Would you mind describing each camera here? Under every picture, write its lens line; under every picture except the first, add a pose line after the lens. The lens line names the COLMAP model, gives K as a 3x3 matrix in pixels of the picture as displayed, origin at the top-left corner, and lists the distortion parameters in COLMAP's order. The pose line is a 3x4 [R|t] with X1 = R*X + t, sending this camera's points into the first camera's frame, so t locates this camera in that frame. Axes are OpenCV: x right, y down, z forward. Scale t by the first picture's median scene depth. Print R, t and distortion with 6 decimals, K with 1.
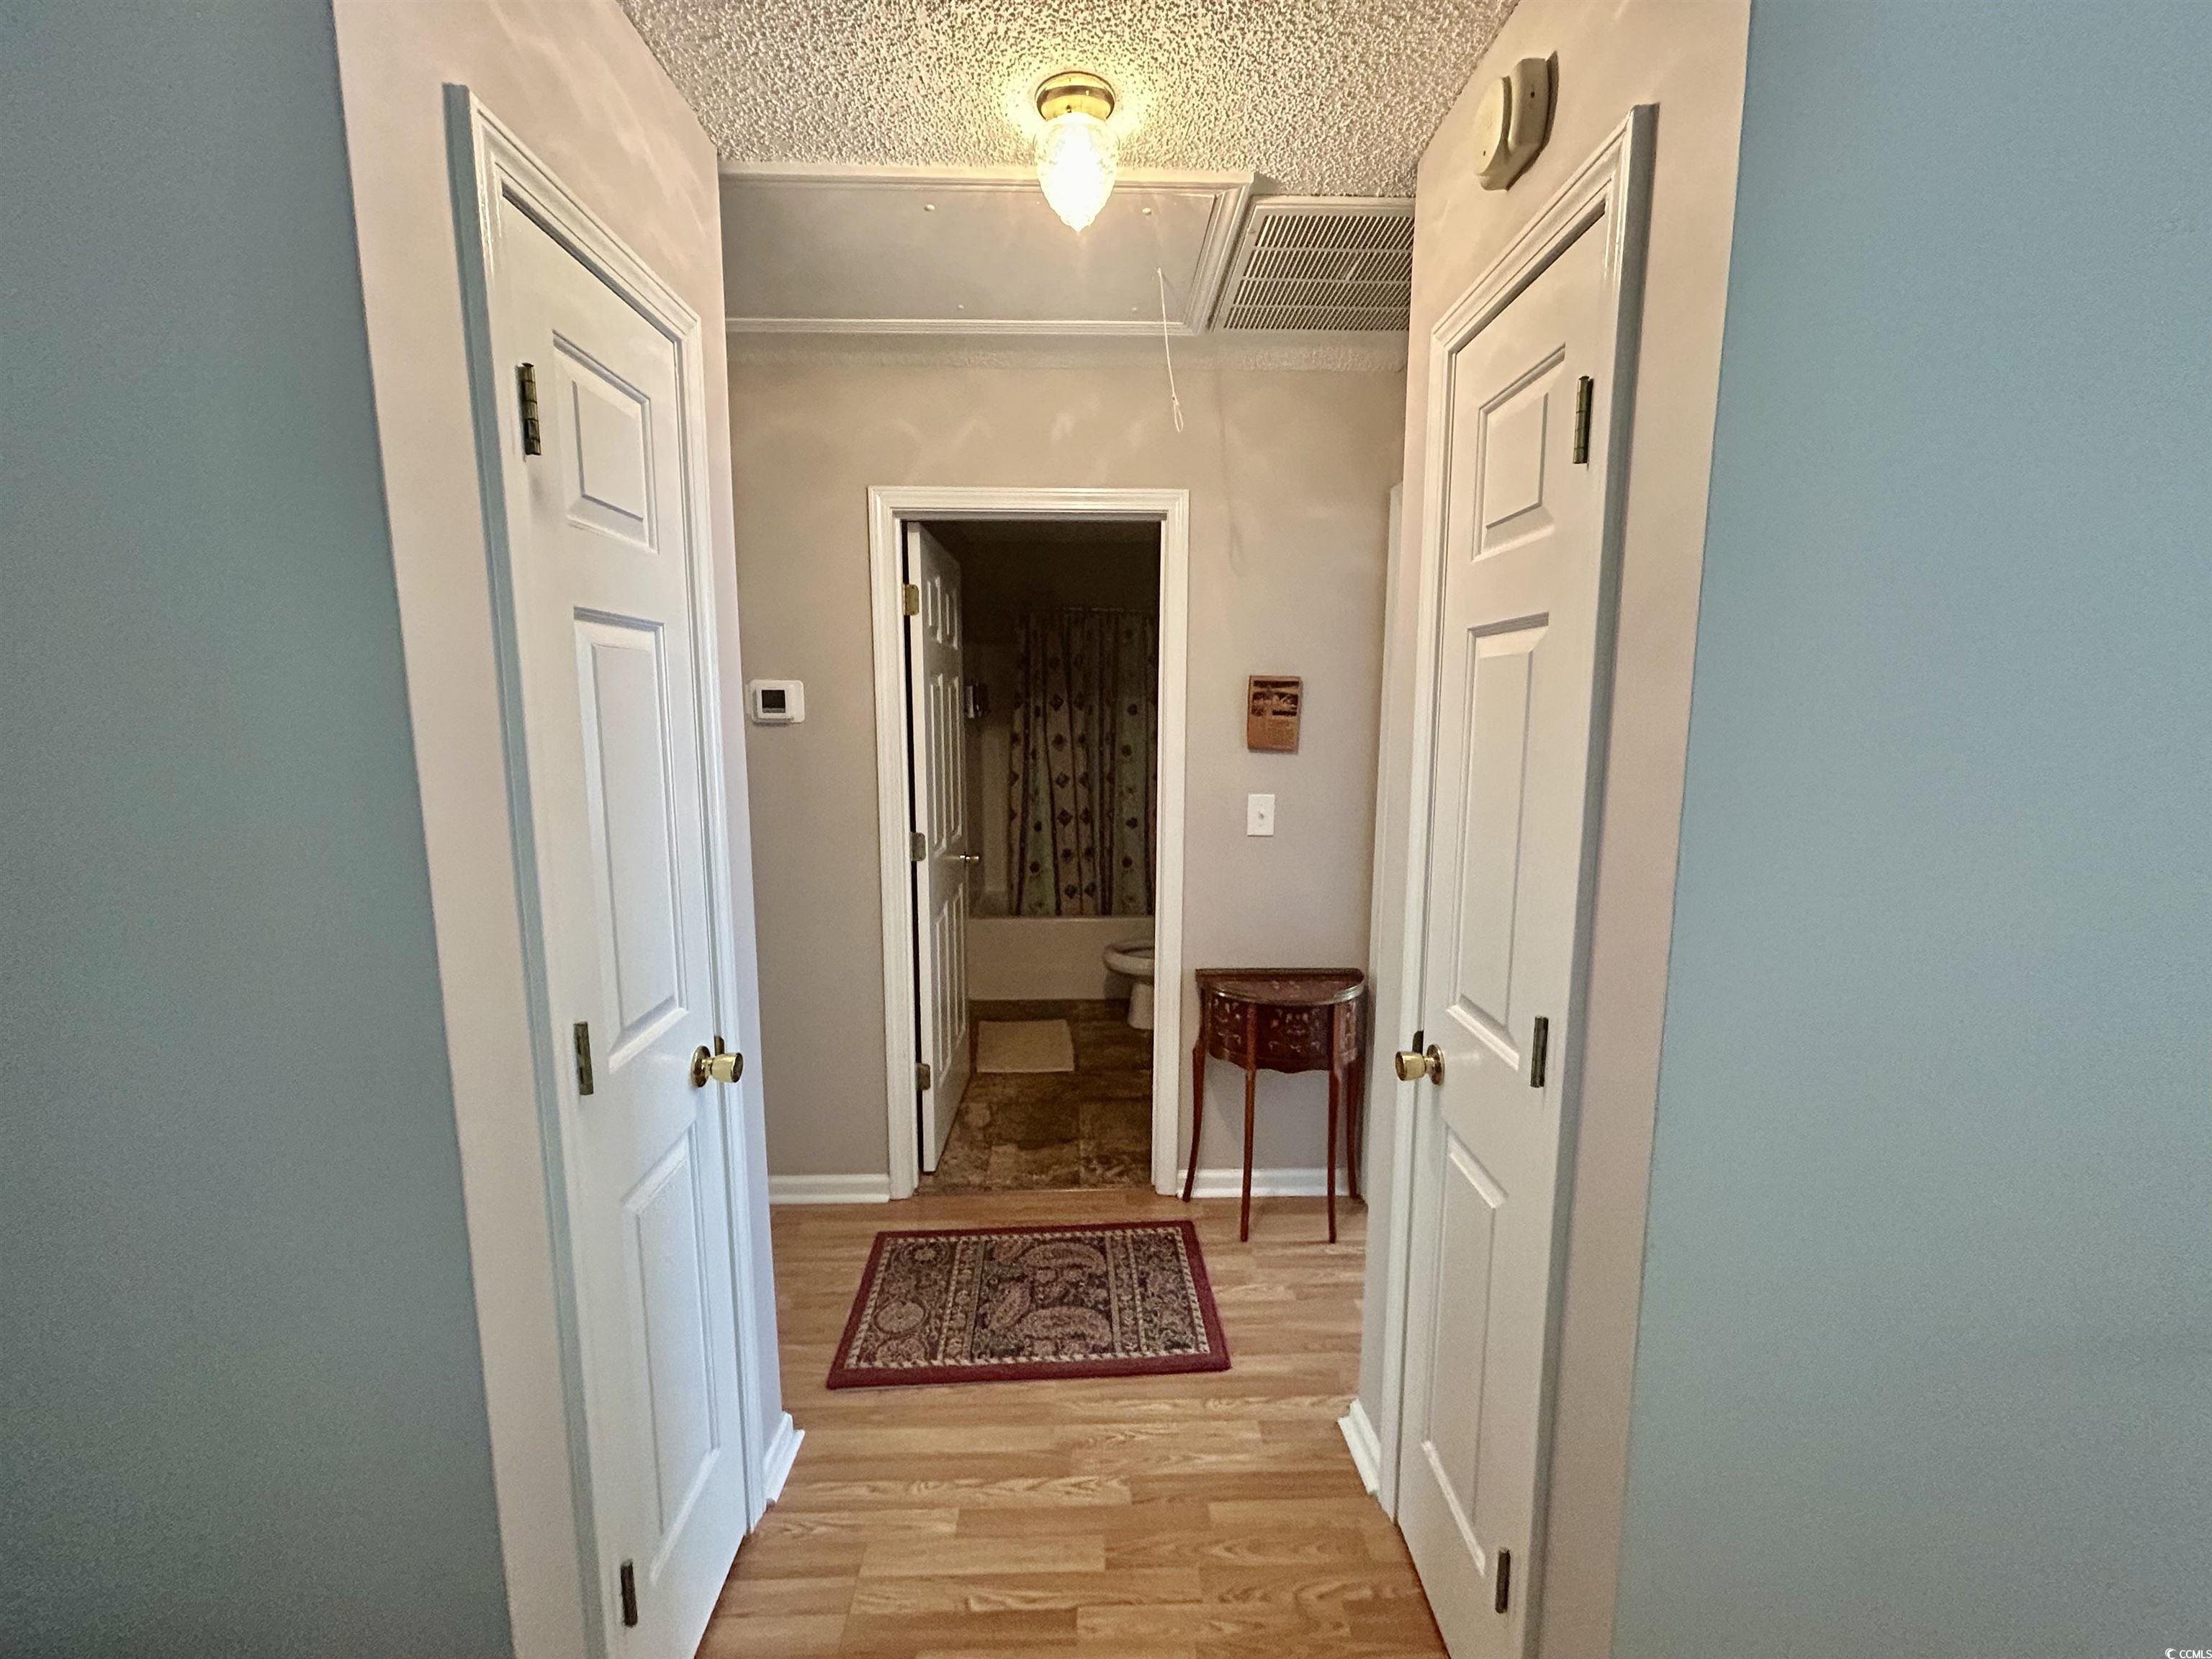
lens RADIAL K [[899.7, 0, 1106.2], [0, 899.7, 828.5], [0, 0, 1]] dist [0.004274, -0.000098]
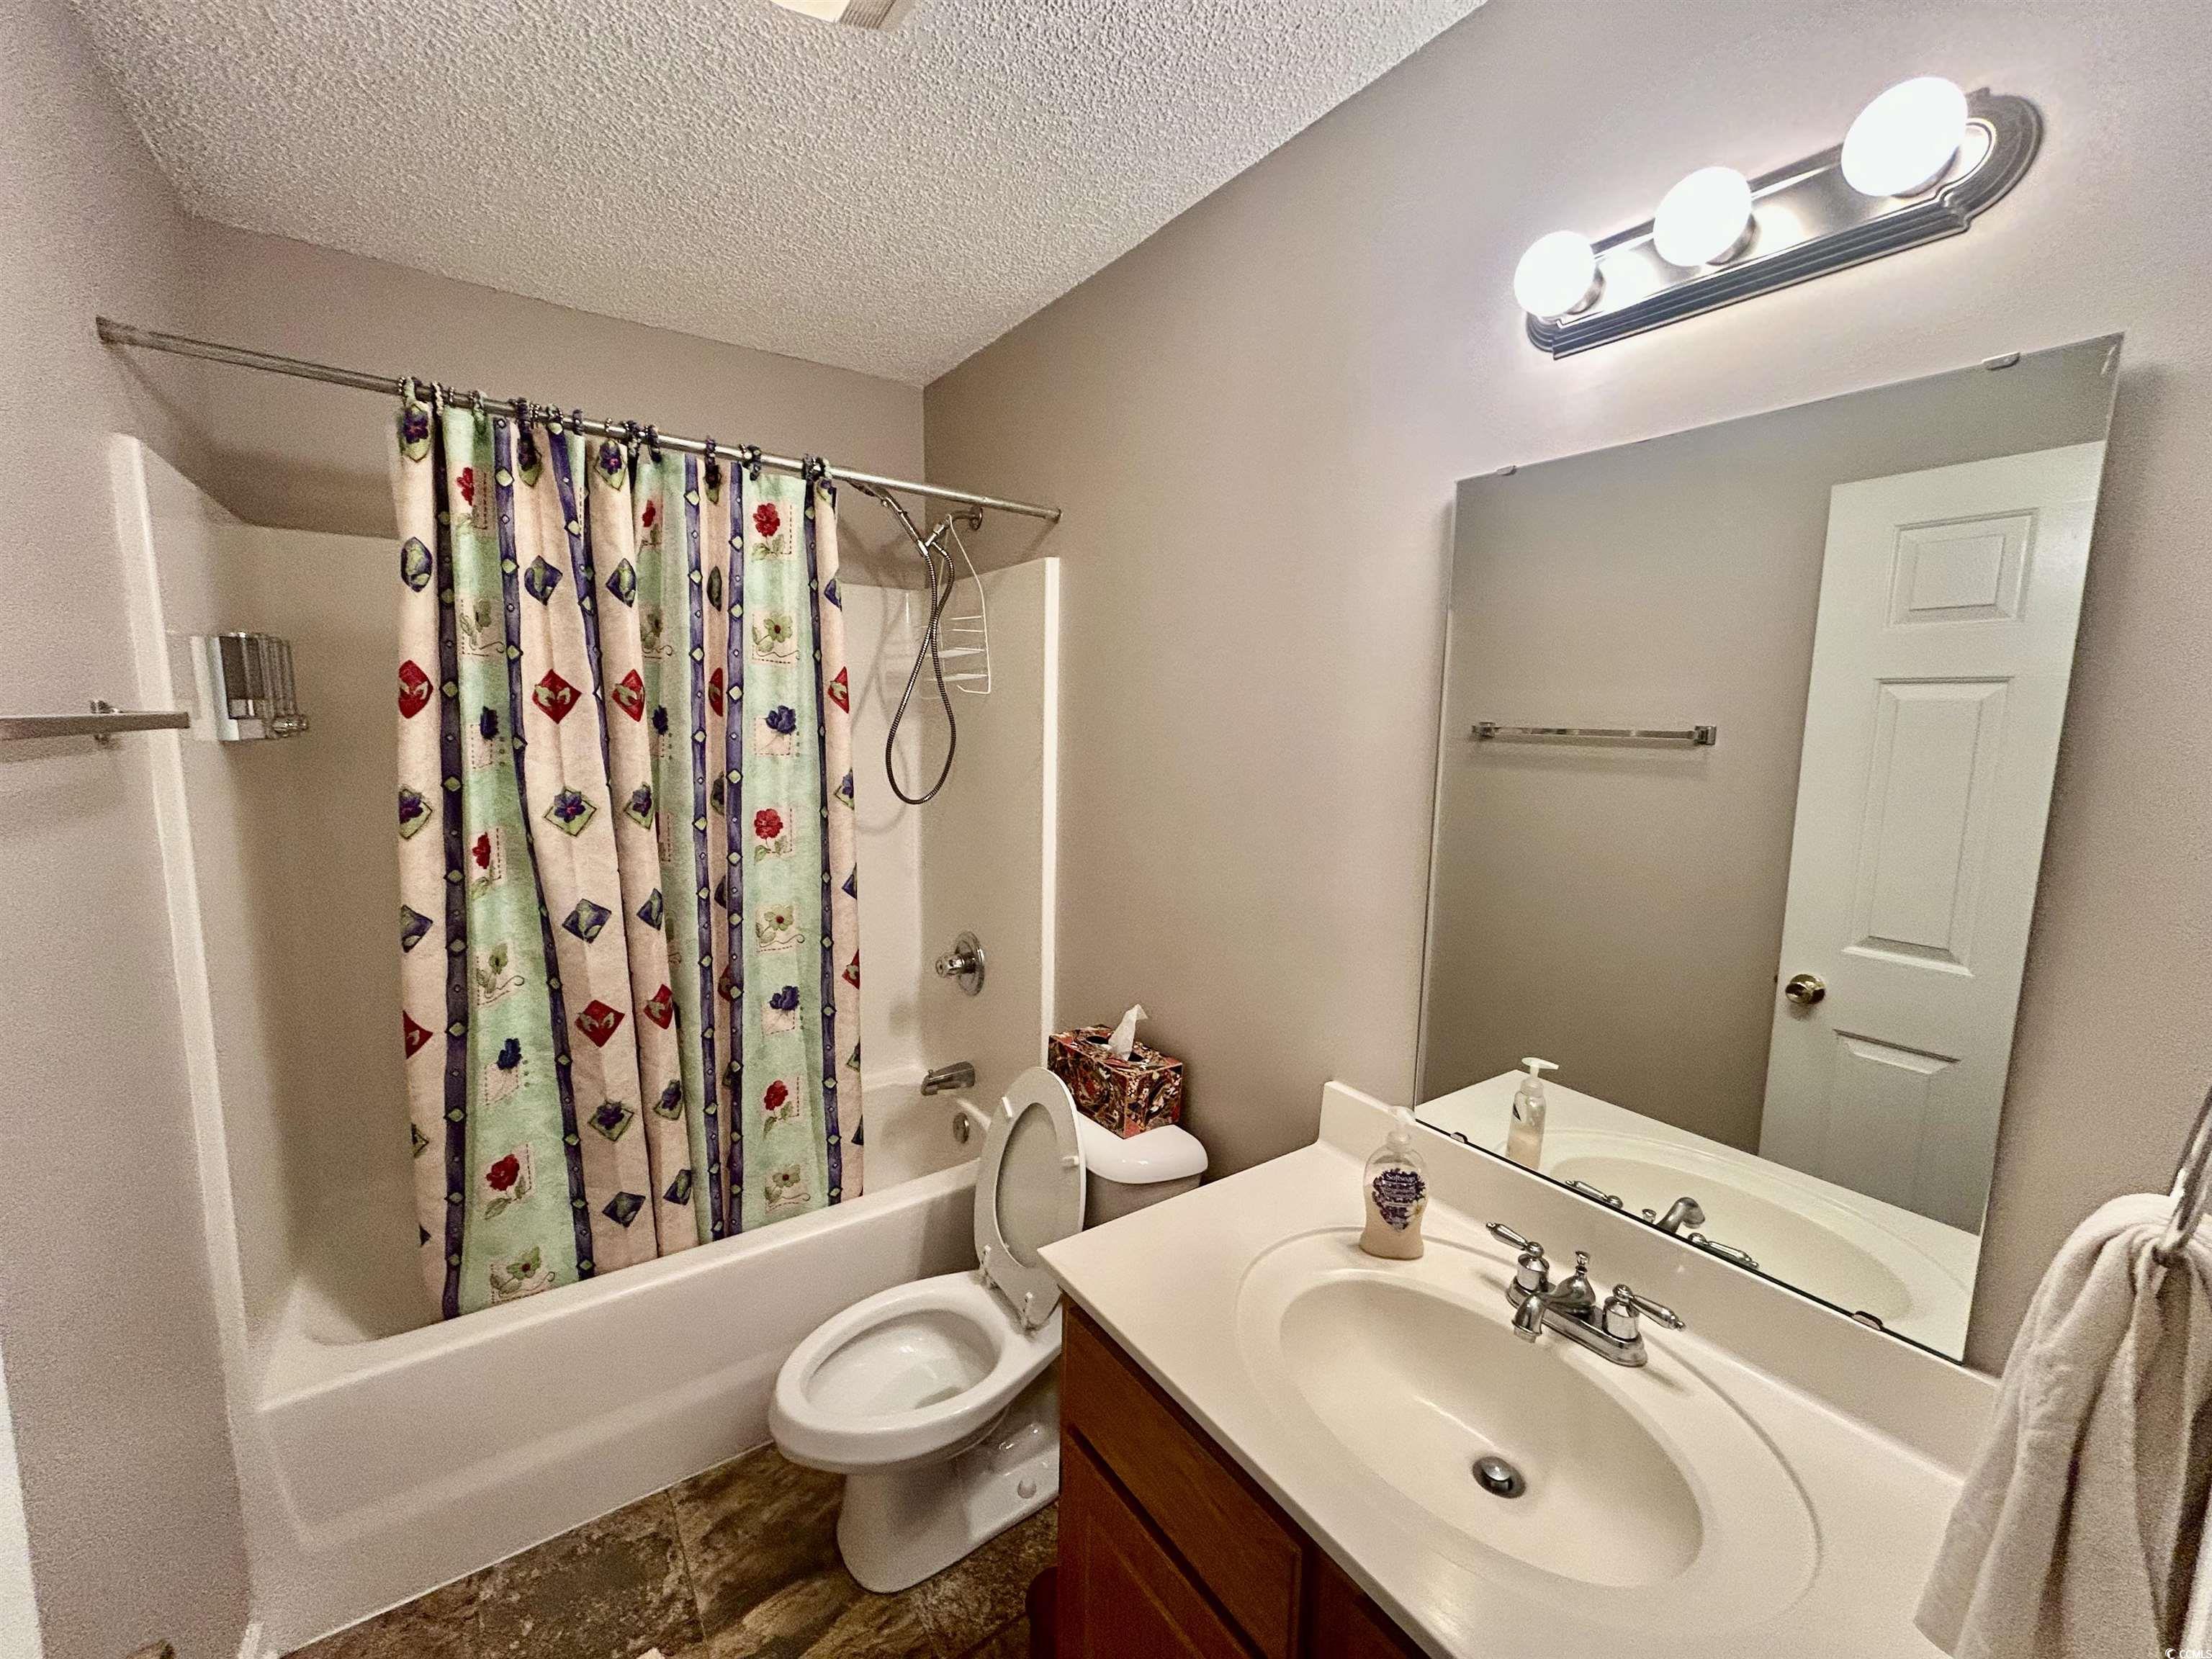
lens RADIAL K [[899.7, 0, 1106.8], [0, 899.7, 823.4], [0, 0, 1]] dist [0.004274, -0.000098]
pose [[0.849663, -0.051280, 0.524828, -0.058036], [0.058229, 0.998298, 0.003273, -0.079306], [-0.524102, 0.027779, 0.851202, 0.585967]]
